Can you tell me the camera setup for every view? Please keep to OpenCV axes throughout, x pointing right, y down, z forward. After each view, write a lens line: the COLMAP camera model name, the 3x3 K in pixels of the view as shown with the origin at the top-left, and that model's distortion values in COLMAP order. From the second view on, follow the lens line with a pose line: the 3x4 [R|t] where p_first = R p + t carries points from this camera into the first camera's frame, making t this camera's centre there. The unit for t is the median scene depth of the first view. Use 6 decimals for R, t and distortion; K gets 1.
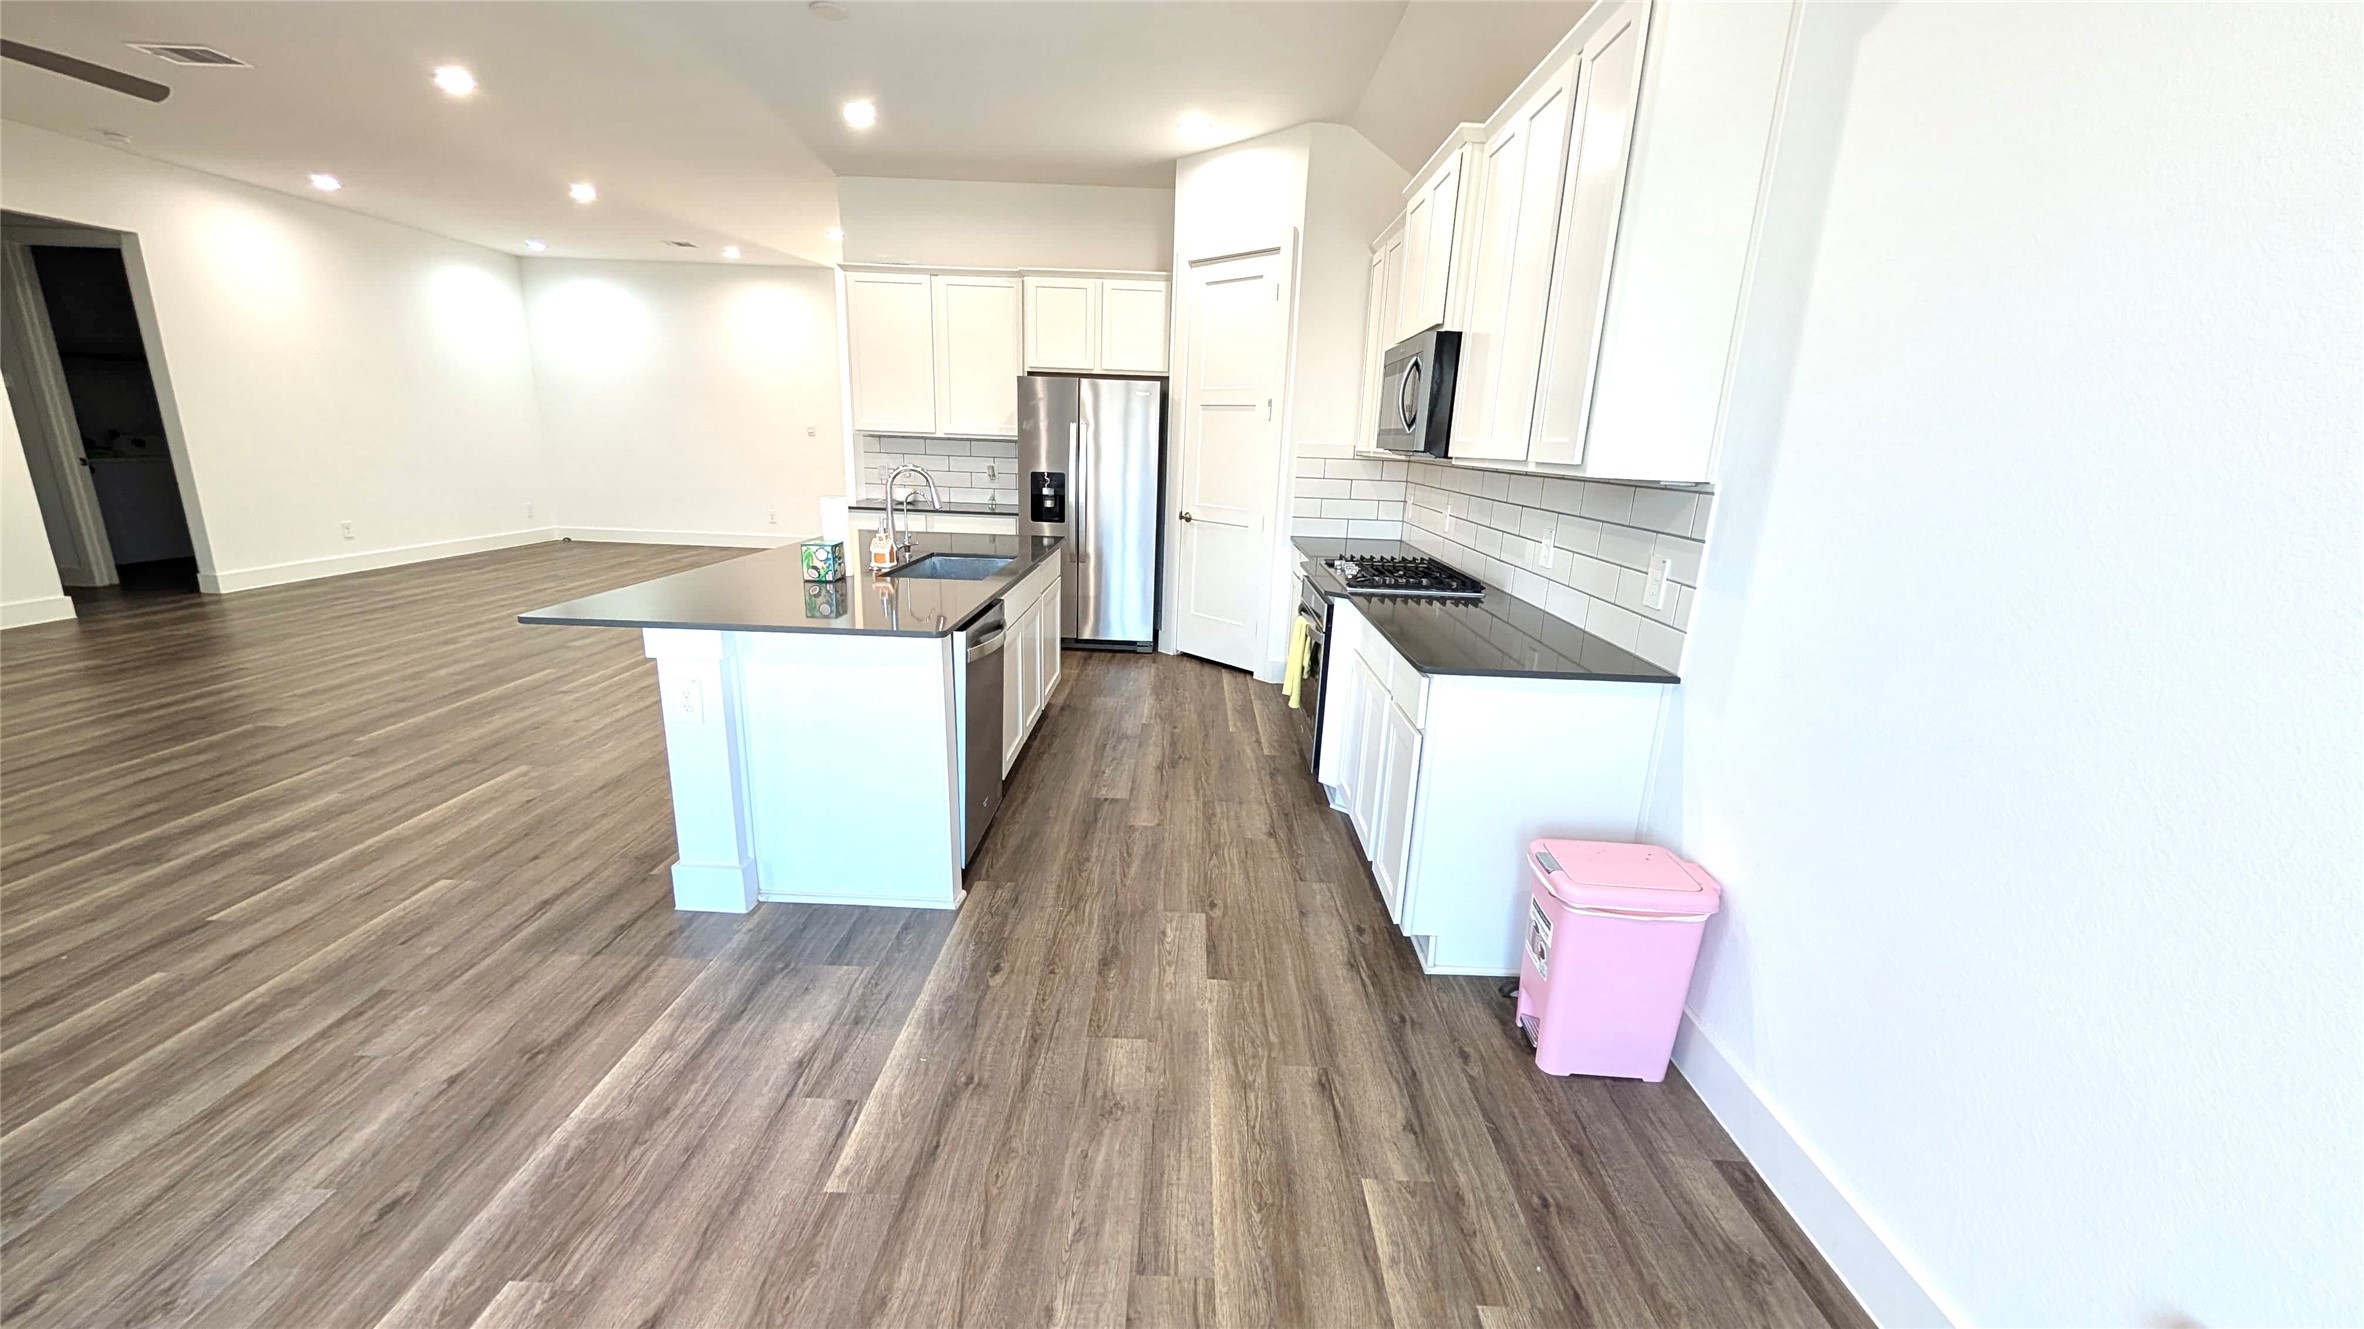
lens RADIAL K [[884.5, 0, 1147.6], [0, 884.5, 651.6], [0, 0, 1]] dist [-0.000635, -0.000472]
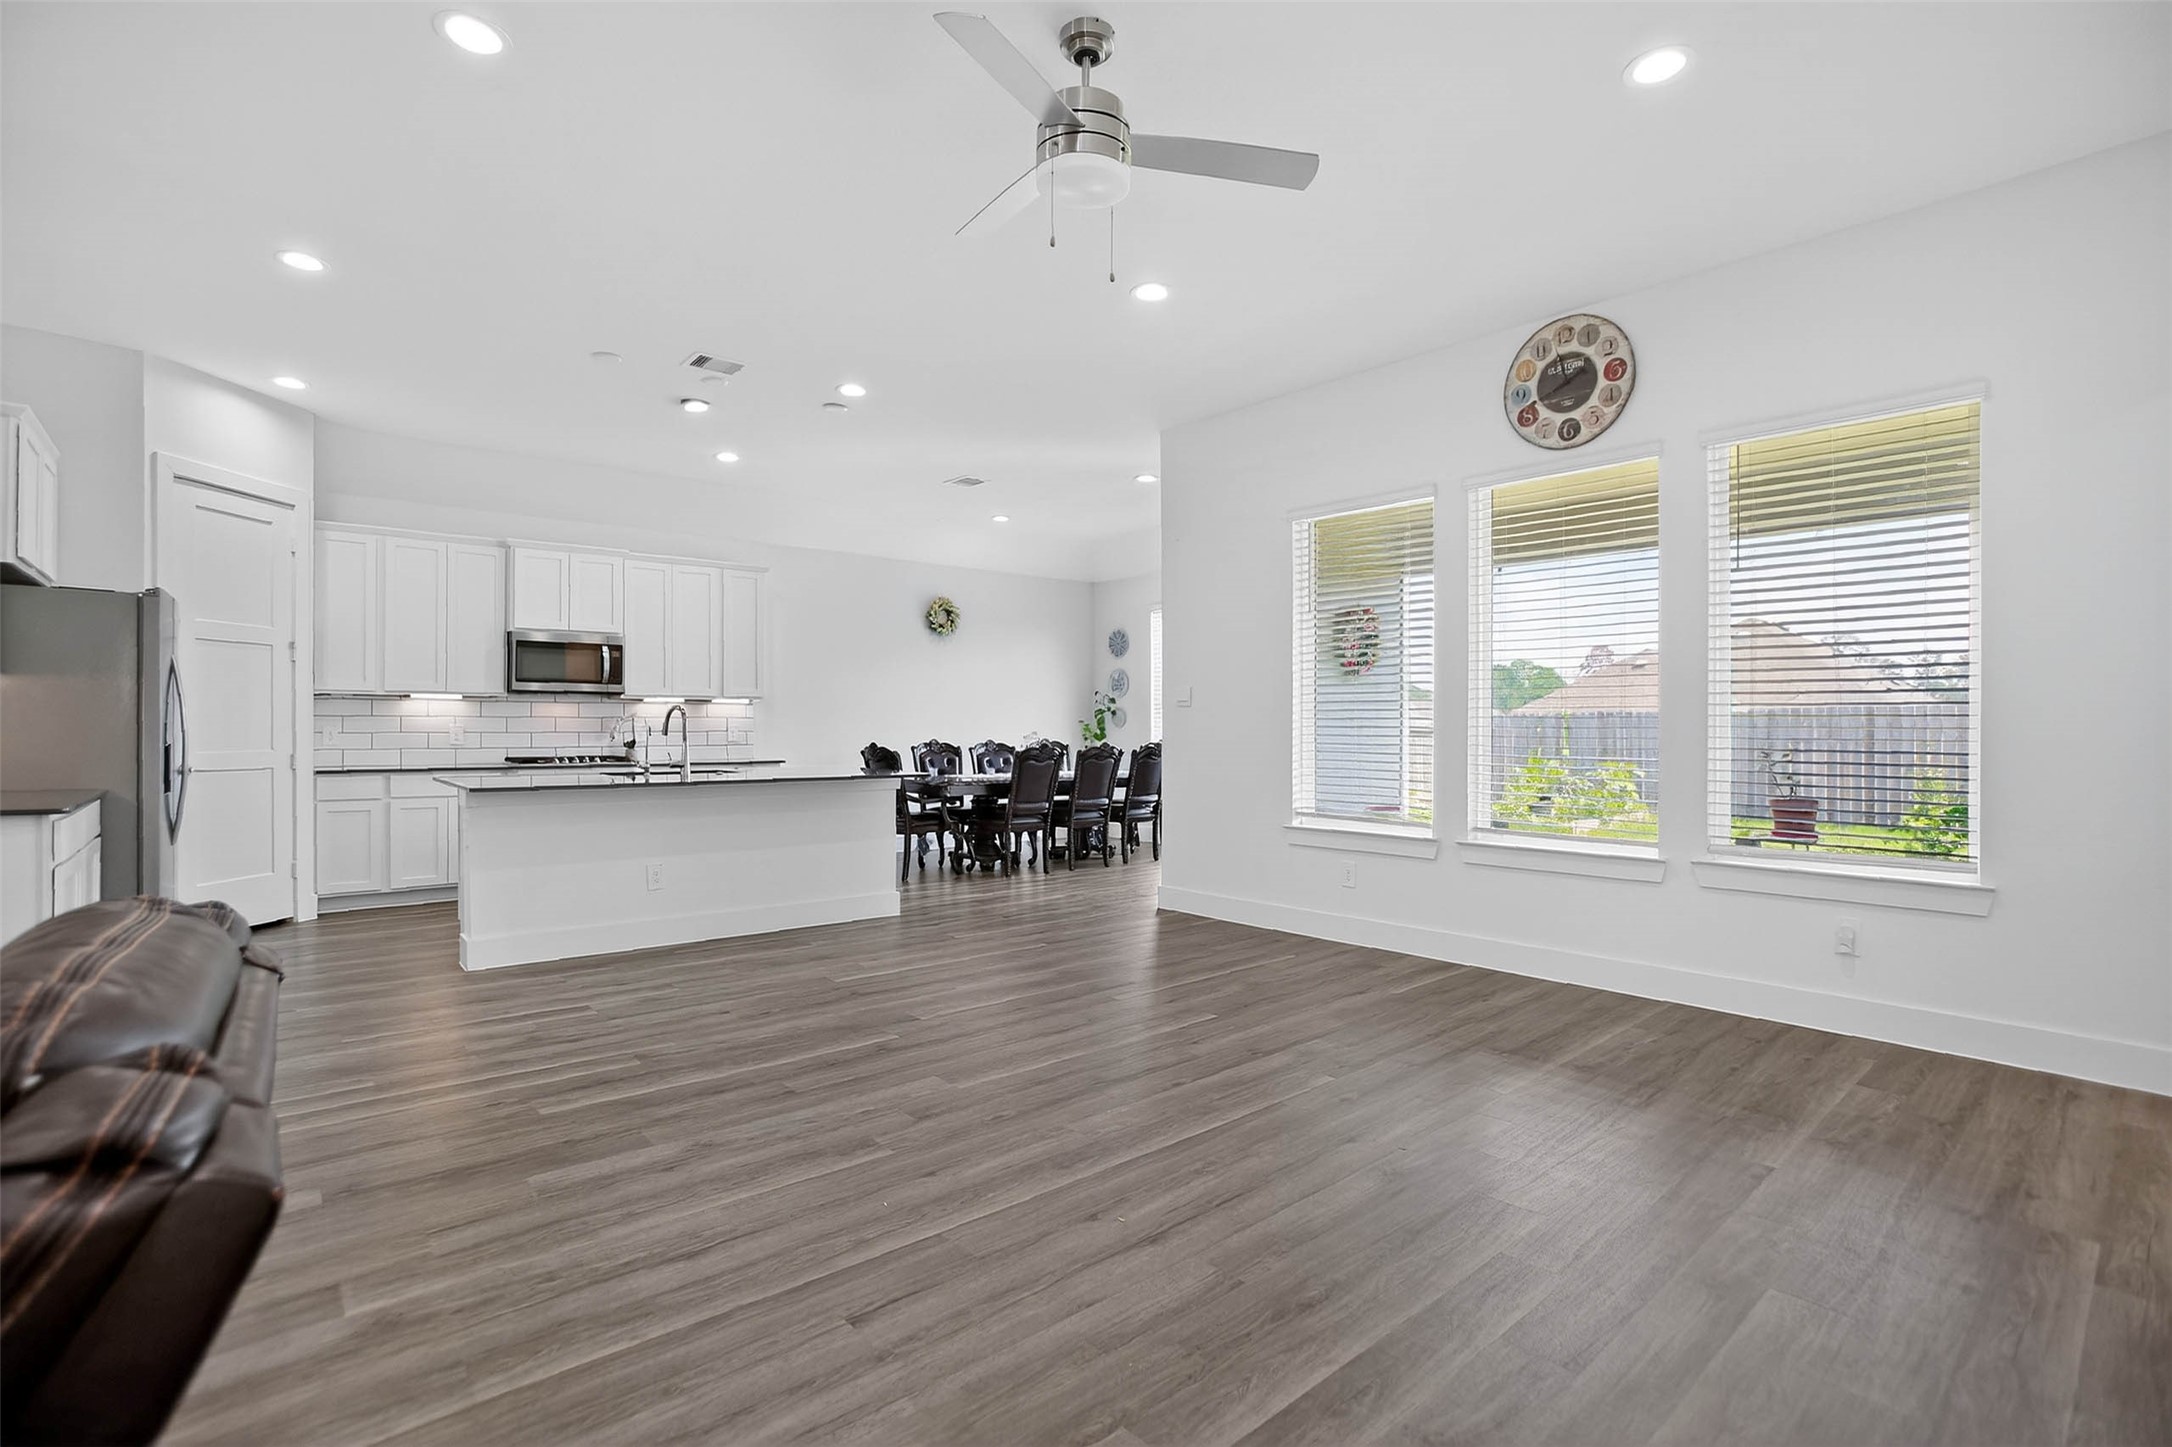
lens RADIAL K [[1000.9, 0, 1098.7], [0, 1000.9, 728.2], [0, 0, 1]] dist [-0.047128, 0.014786]
pose [[-0.688479, -0.039018, 0.724206, -3.618175], [0.143027, 0.971637, 0.188320, -0.727805], [-0.711014, 0.233236, -0.663371, 3.014681]]
